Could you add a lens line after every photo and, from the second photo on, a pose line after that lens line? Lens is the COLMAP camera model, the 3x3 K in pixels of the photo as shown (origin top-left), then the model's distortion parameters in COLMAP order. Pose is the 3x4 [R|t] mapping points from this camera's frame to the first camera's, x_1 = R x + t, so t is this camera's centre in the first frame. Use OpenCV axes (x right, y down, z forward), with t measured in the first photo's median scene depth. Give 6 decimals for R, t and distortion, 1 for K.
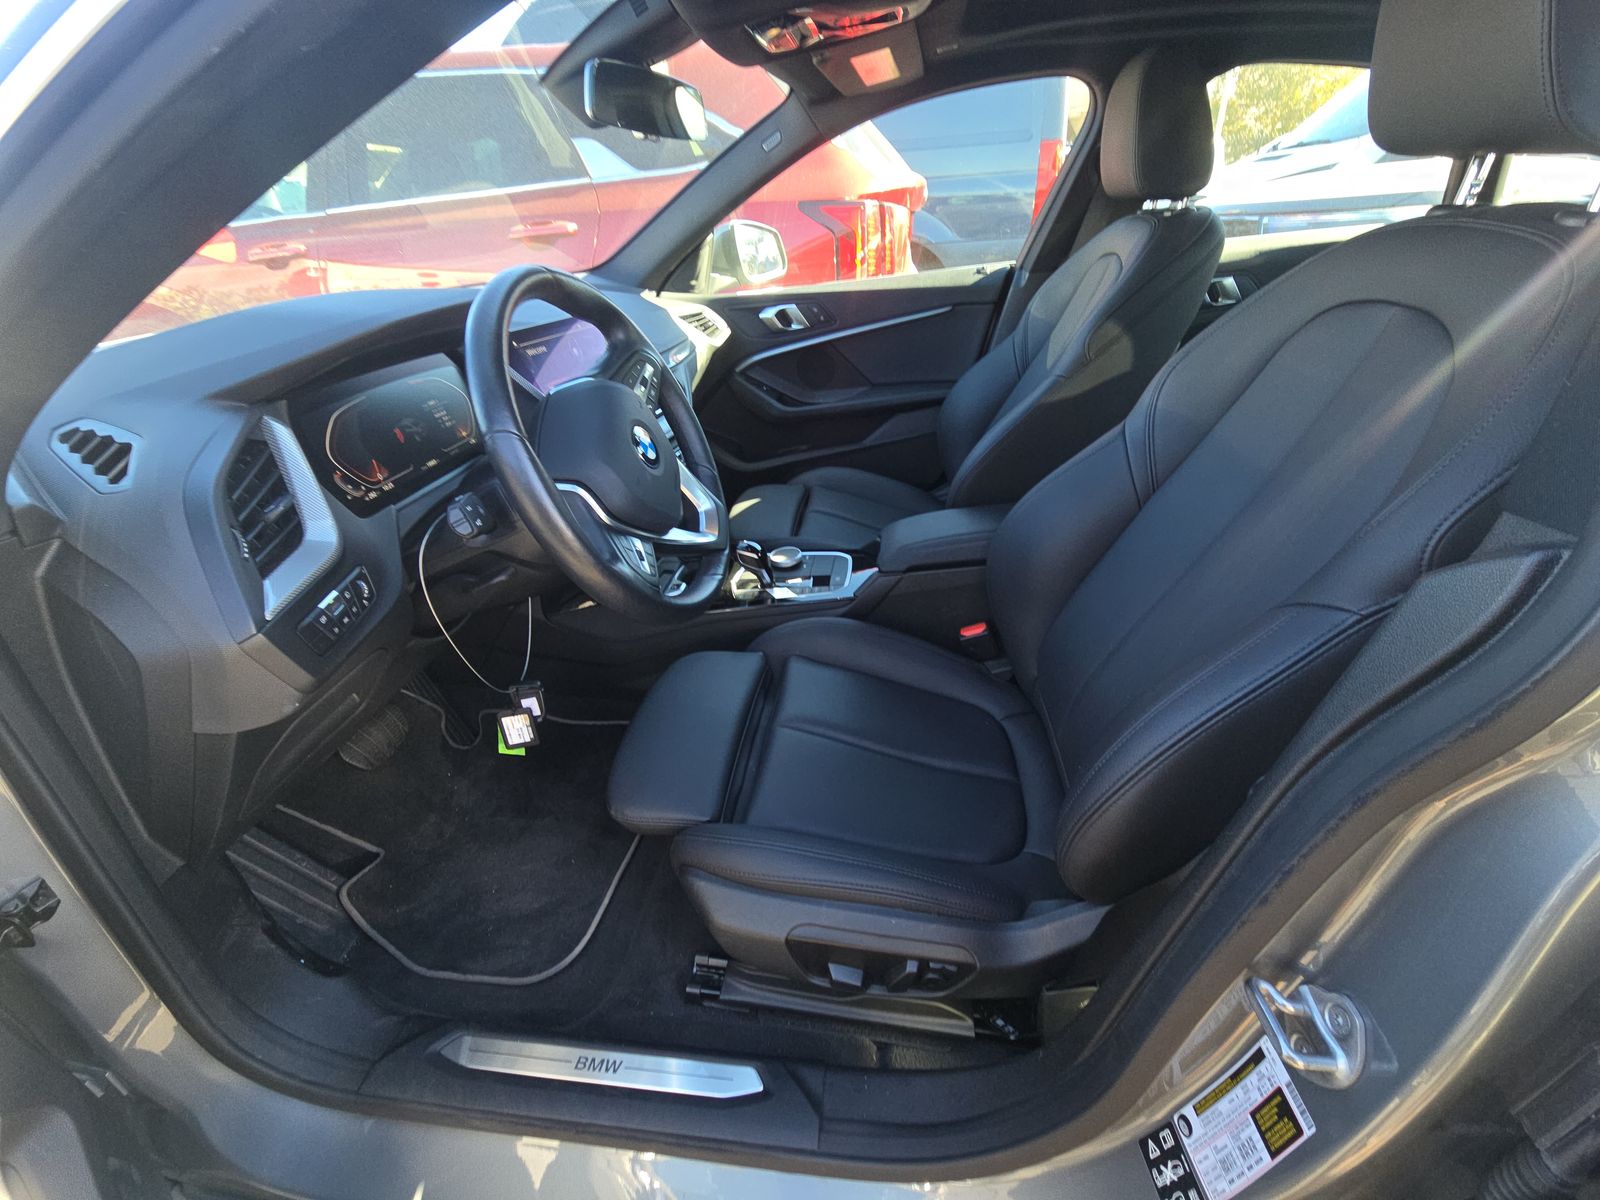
lens RADIAL K [[654.3, 0, 807.1], [0, 654.3, 616.5], [0, 0, 1]] dist [0.014658, -0.011200]
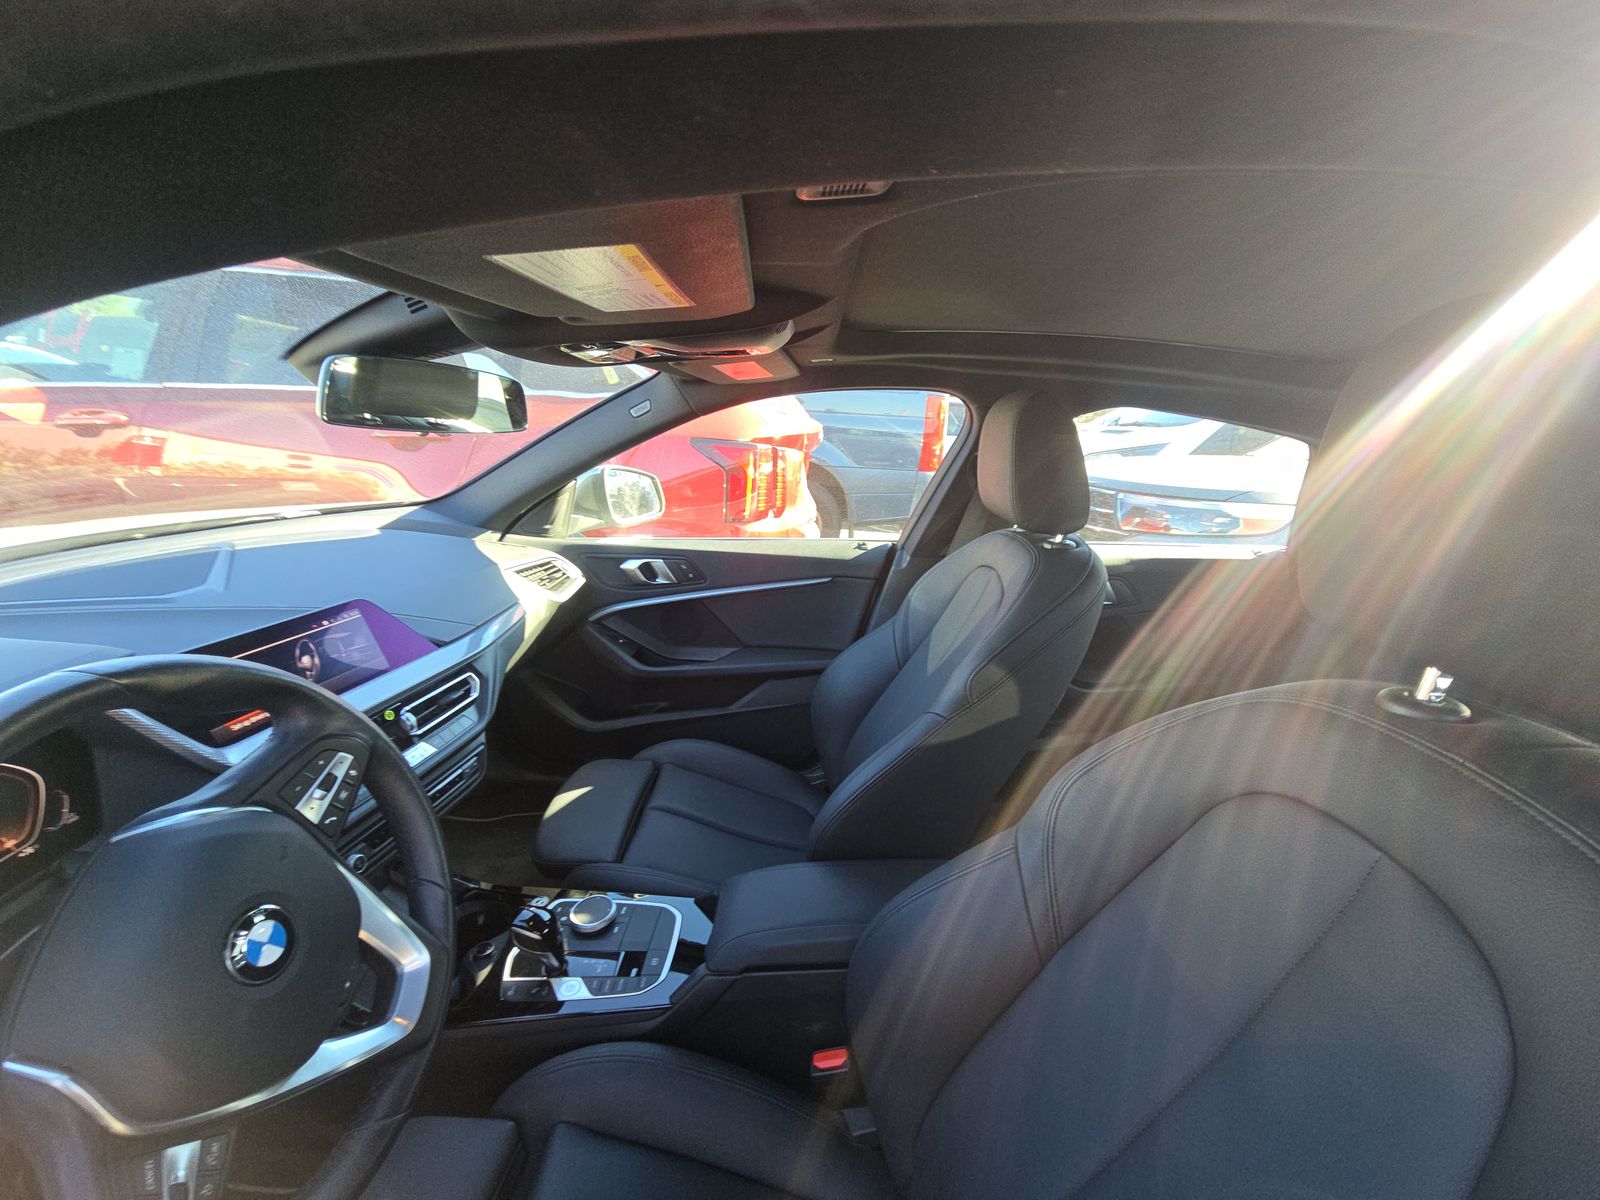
lens RADIAL K [[654.3, 0, 807.1], [0, 654.3, 616.5], [0, 0, 1]] dist [0.014658, -0.011200]
pose [[0.986949, 0.076723, 0.141584, 0.061491], [-0.038909, 0.966773, -0.252660, -0.191010], [-0.156265, 0.243853, 0.957140, 0.131615]]
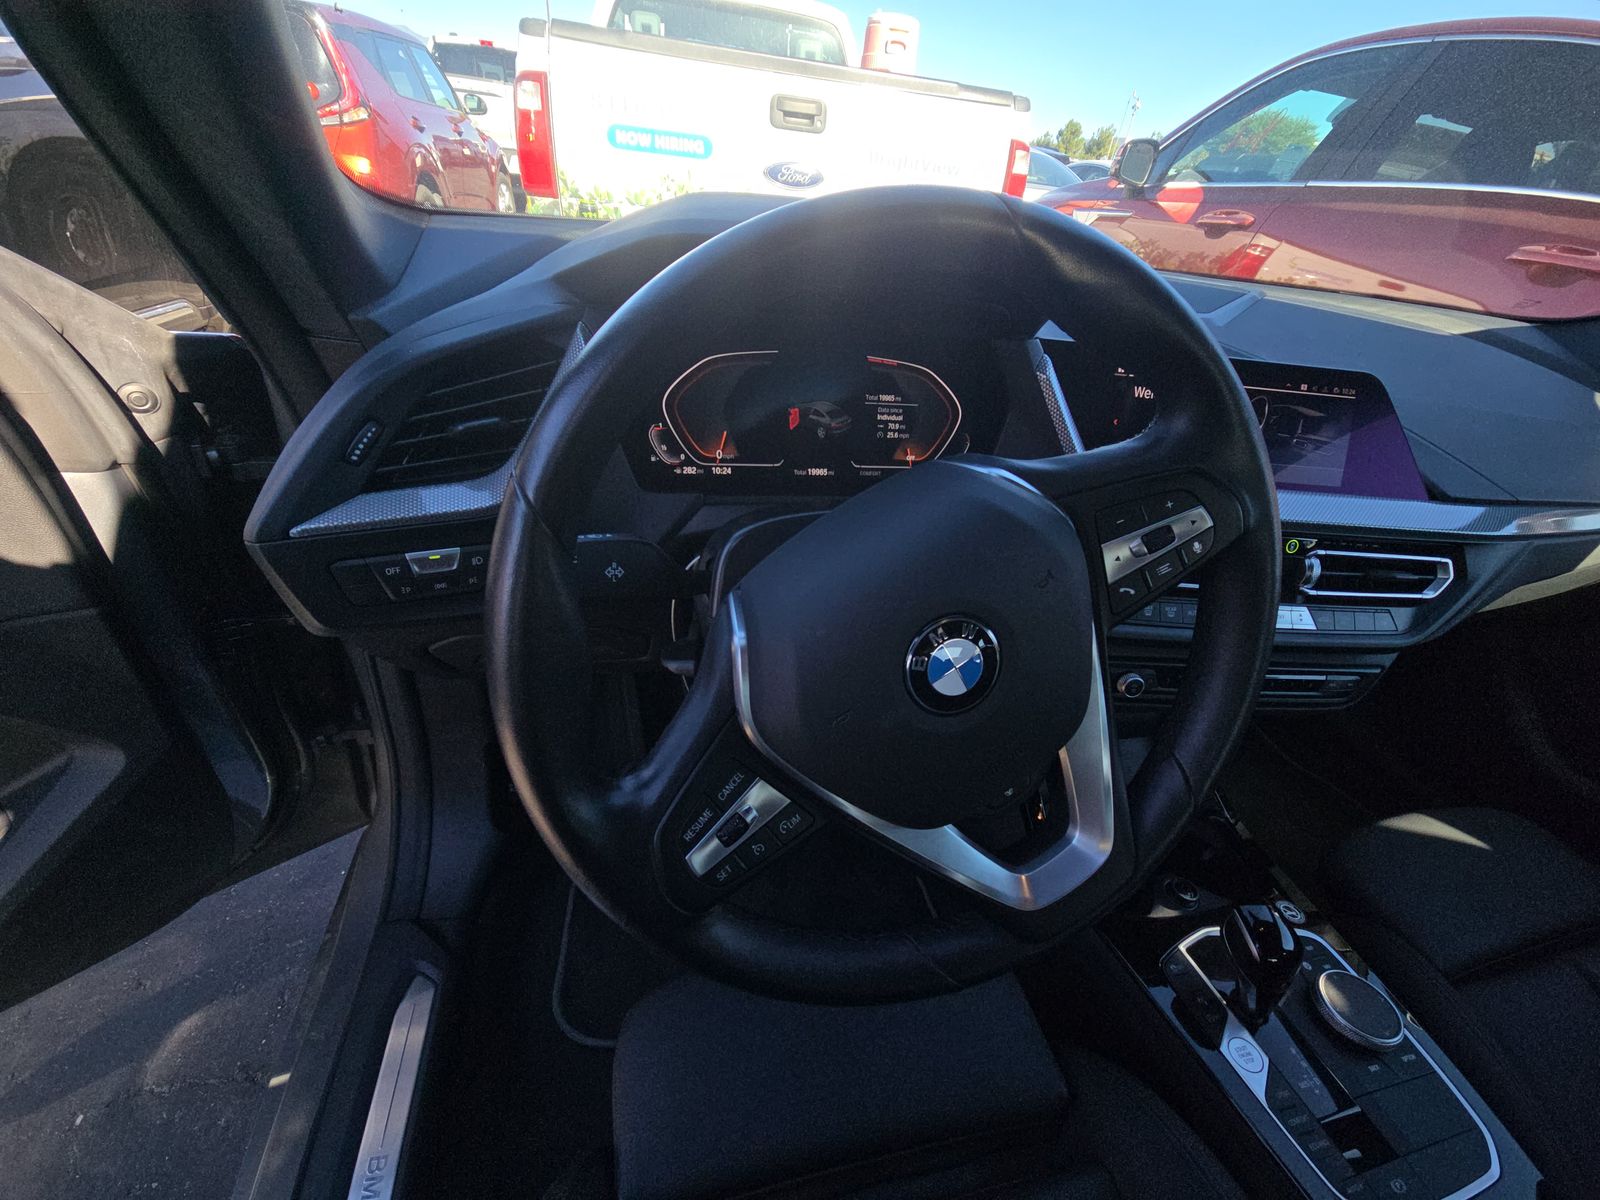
lens RADIAL K [[654.3, 0, 807.1], [0, 654.3, 616.5], [0, 0, 1]] dist [0.014658, -0.011200]
pose [[0.339400, 0.599971, -0.724460, 0.003576], [-0.591830, 0.734833, 0.331297, -0.168786], [0.731126, 0.316314, 0.604483, 0.310766]]
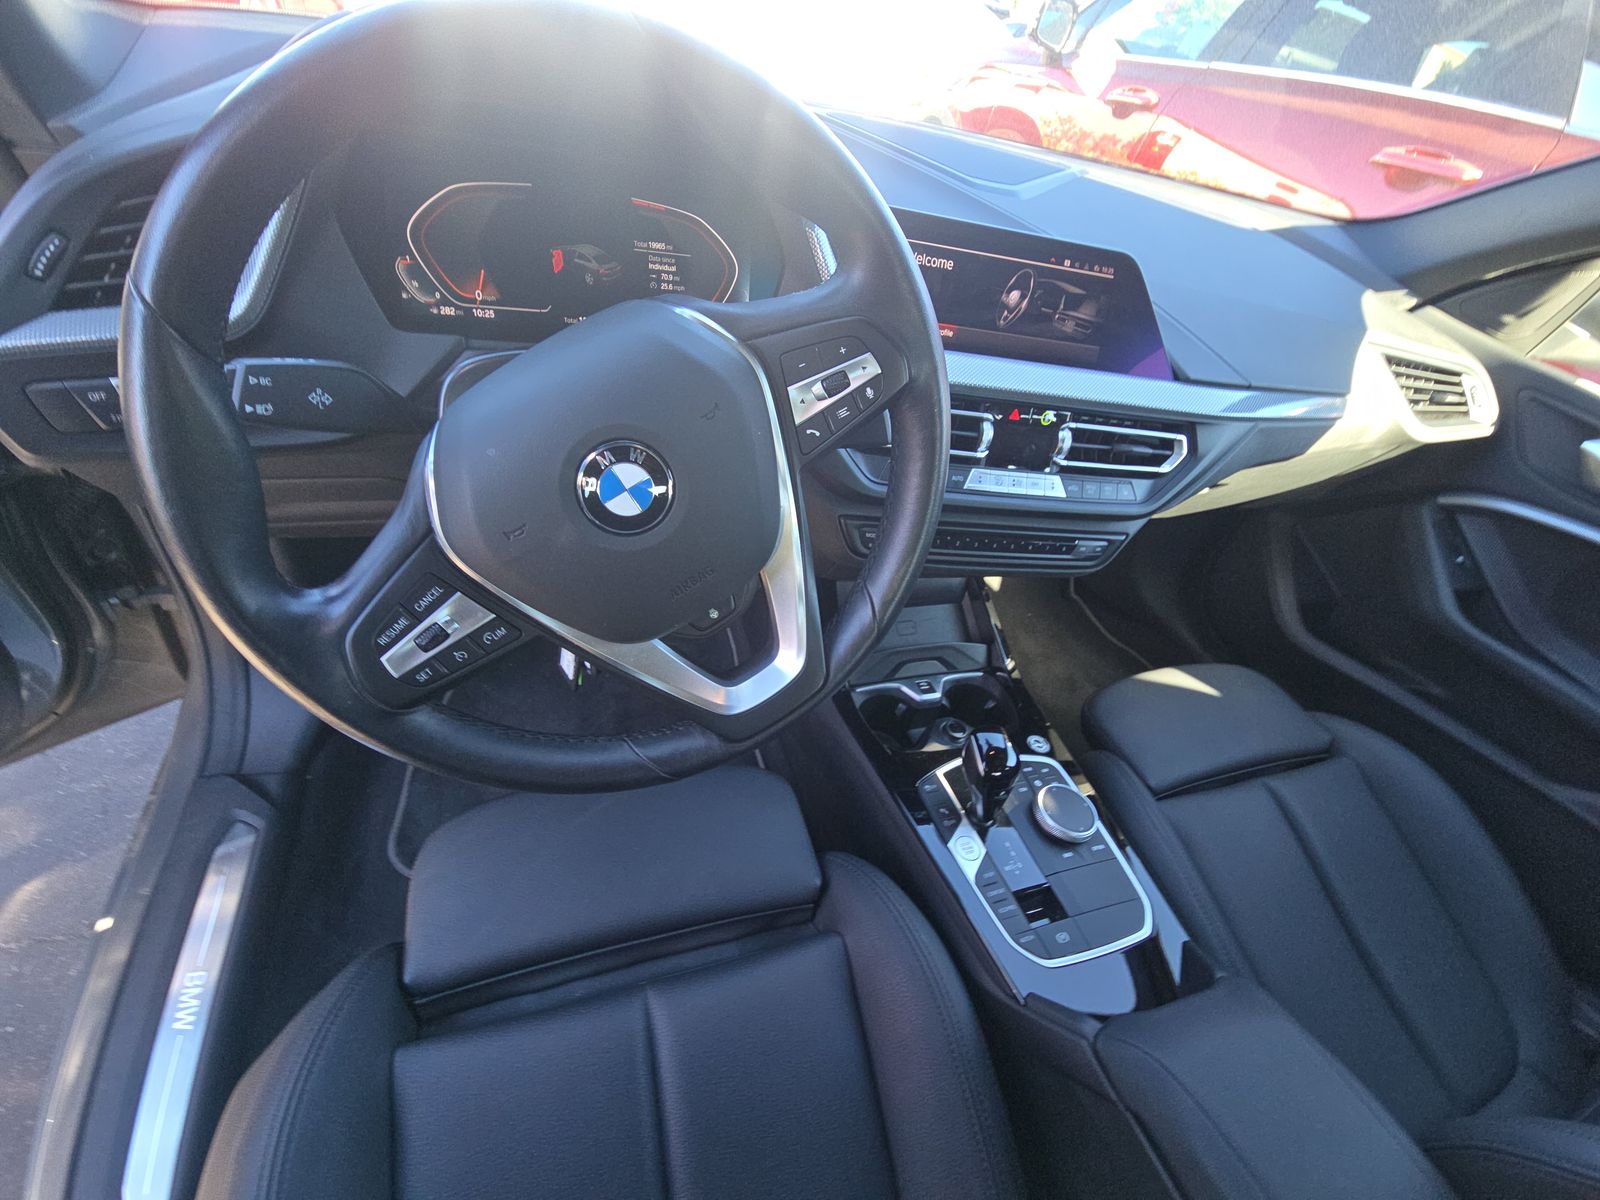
lens RADIAL K [[659.1, 0, 808.5], [0, 659.1, 619.8], [0, 0, 1]] dist [0.012813, -0.011126]
pose [[0.408117, 0.705248, -0.579711, 0.066708], [-0.638877, 0.674233, 0.370469, -0.208808], [0.652133, 0.219169, 0.725733, 0.355217]]
